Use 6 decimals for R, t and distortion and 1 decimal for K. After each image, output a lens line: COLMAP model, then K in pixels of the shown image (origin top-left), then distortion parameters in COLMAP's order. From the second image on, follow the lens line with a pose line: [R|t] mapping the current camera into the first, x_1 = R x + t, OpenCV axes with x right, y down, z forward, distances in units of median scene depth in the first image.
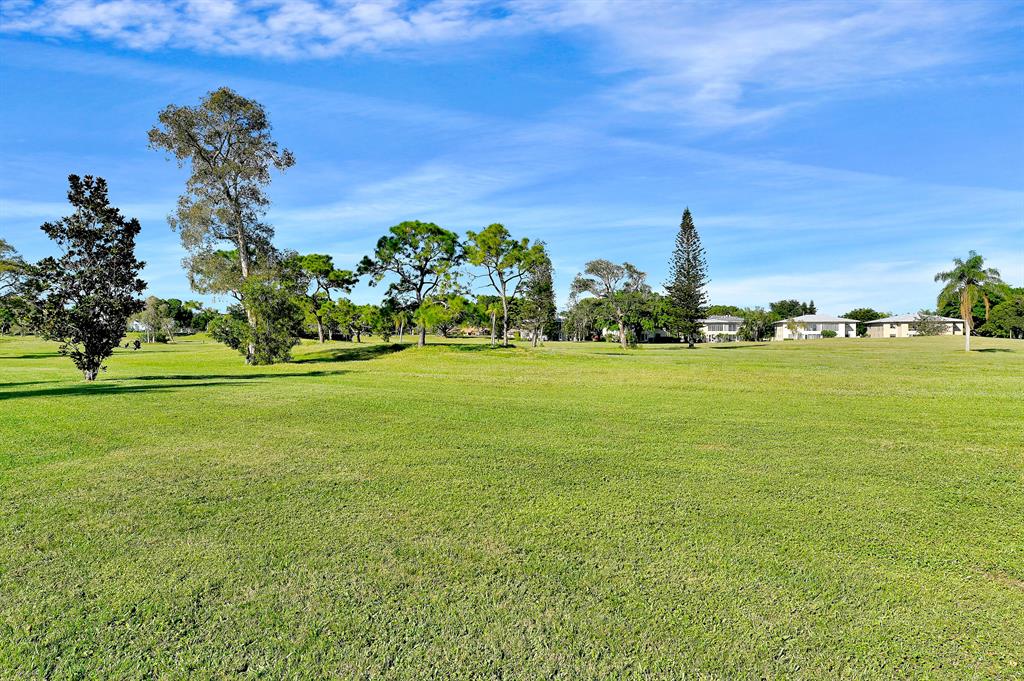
lens RADIAL K [[627.0, 0, 512.0], [0, 627.0, 340.5], [0, 0, 1]] dist [0.002082, 0.000466]
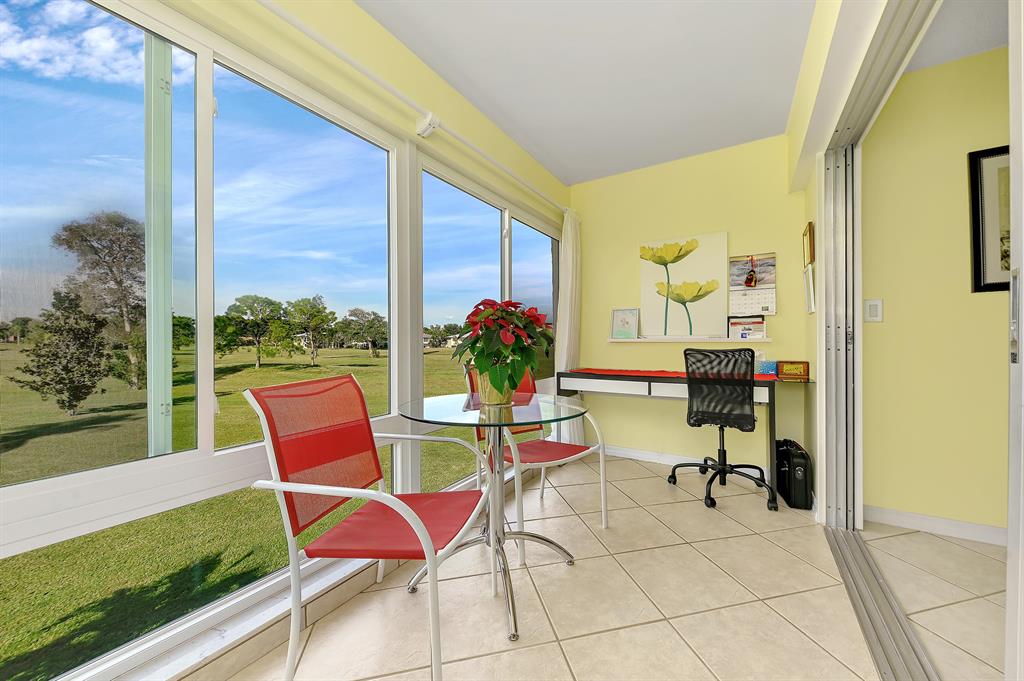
lens RADIAL K [[374.9, 0, 512.0], [0, 374.9, 340.5], [0, 0, 1]] dist [-0.000411, -0.000074]
pose [[0.839820, -0.009017, 0.542791, -0.112877], [0.007141, 0.999959, 0.005562, -0.064712], [-0.542819, -0.000795, 0.839850, -0.226192]]
